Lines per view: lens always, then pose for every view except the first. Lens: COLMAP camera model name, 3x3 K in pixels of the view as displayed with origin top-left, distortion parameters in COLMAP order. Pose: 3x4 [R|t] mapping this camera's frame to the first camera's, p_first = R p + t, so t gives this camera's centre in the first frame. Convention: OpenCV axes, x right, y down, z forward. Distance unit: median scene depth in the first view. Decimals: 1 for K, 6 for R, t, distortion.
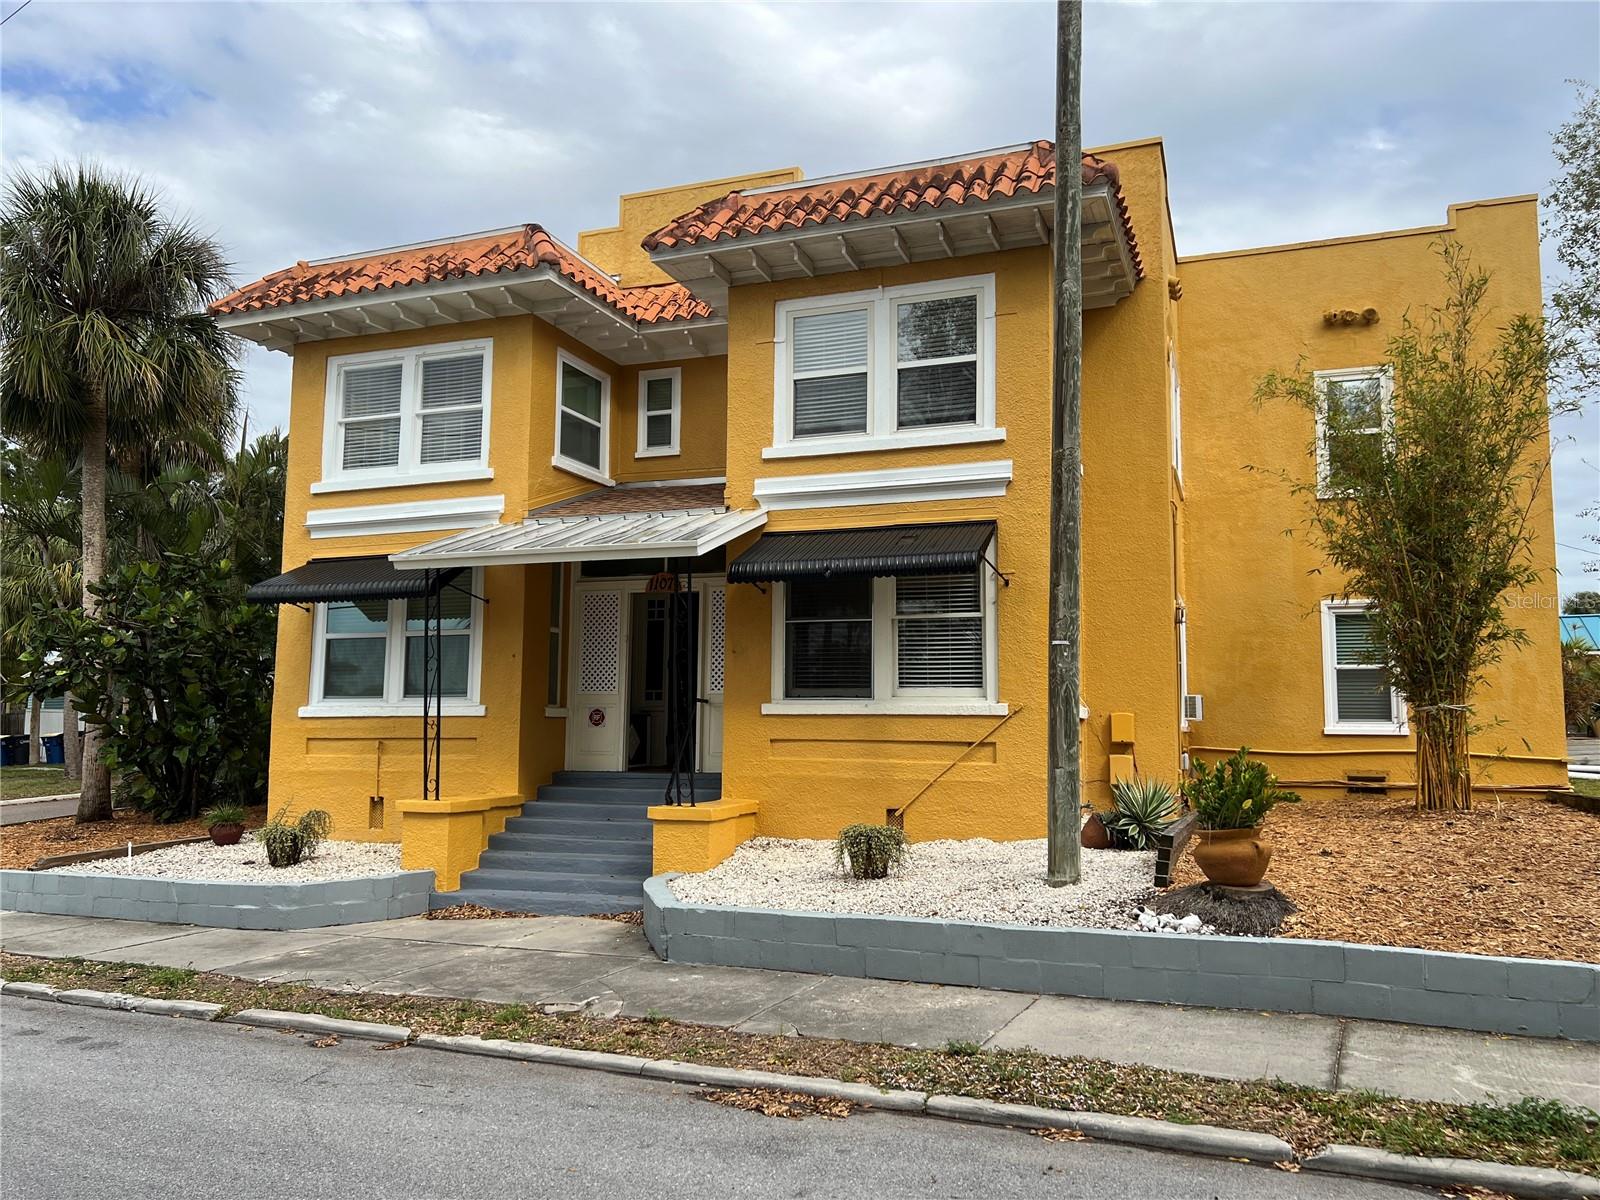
lens RADIAL K [[1233.0, 0, 800.0], [0, 1233.0, 600.0], [0, 0, 1]] dist [-0.001878, -0.000457]
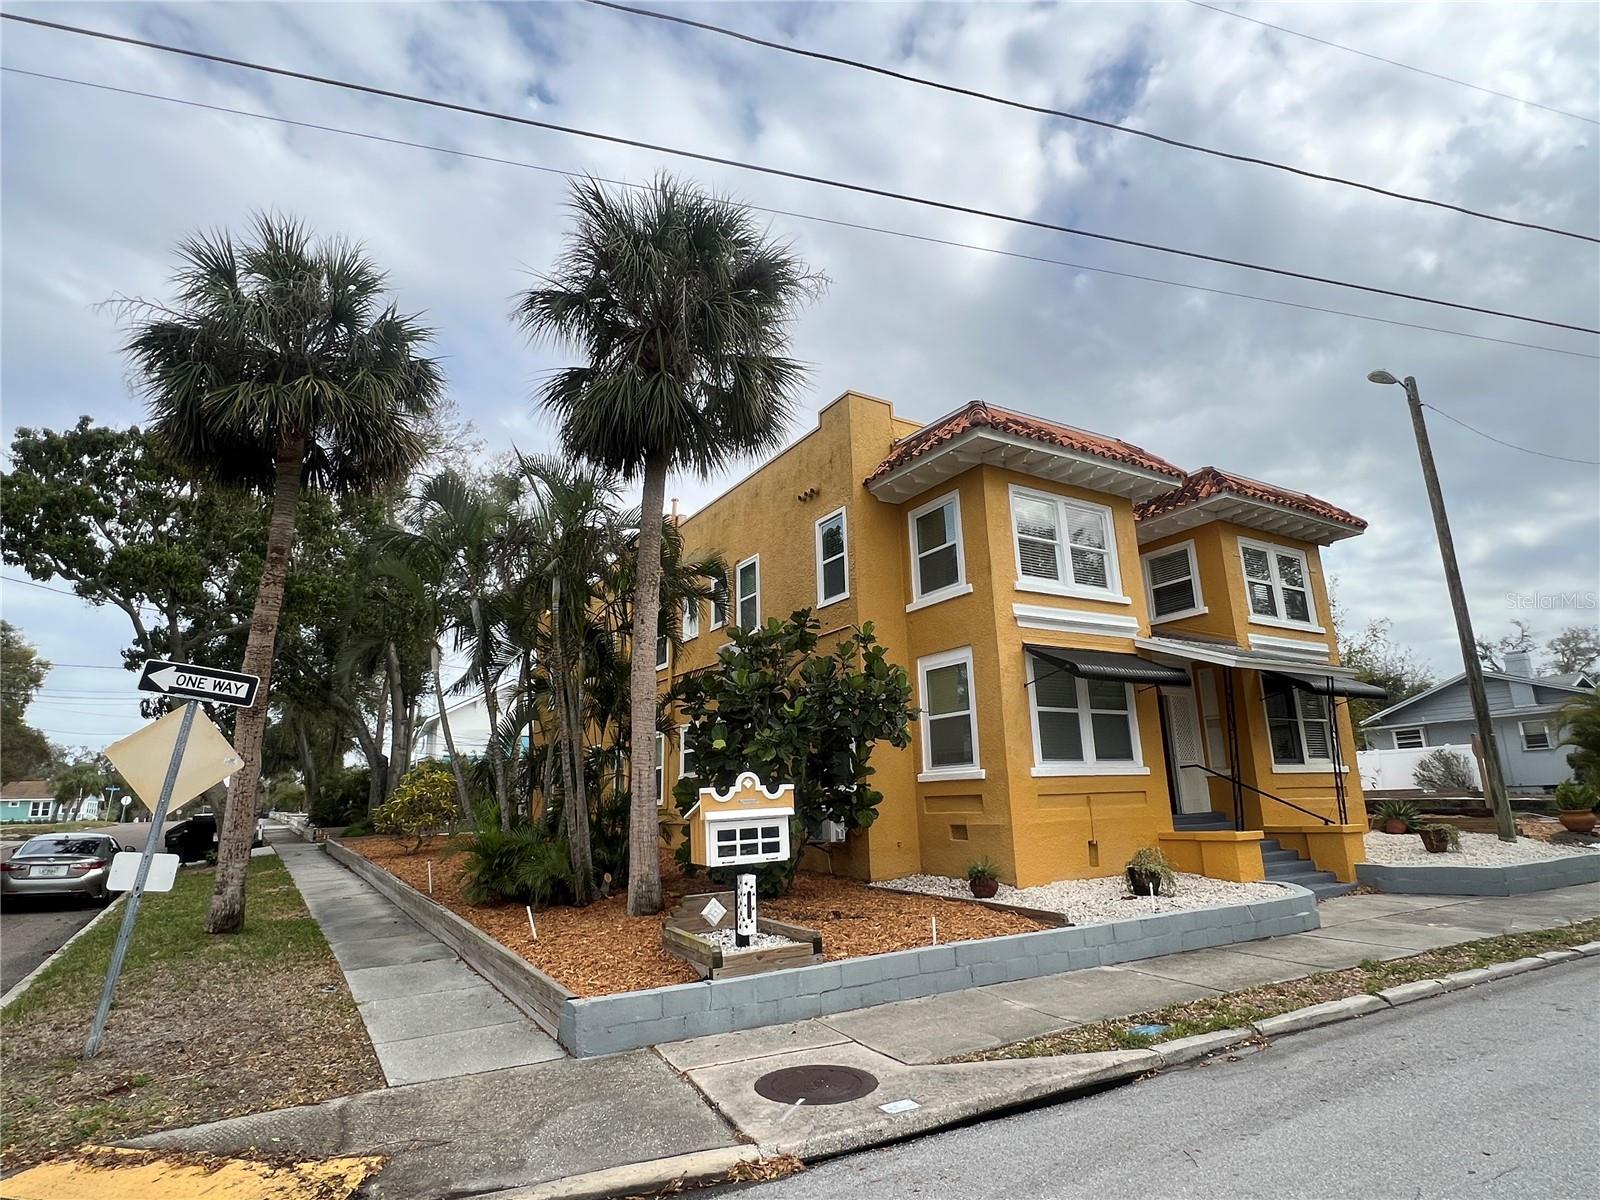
lens RADIAL K [[830.2, 0, 800.0], [0, 830.2, 600.0], [0, 0, 1]] dist [0.001686, 0.000221]
pose [[0.630727, 0.154369, 0.760496, -1.193860], [-0.053967, 0.986367, -0.155459, 0.064911], [-0.774126, 0.057011, 0.630459, 0.674470]]
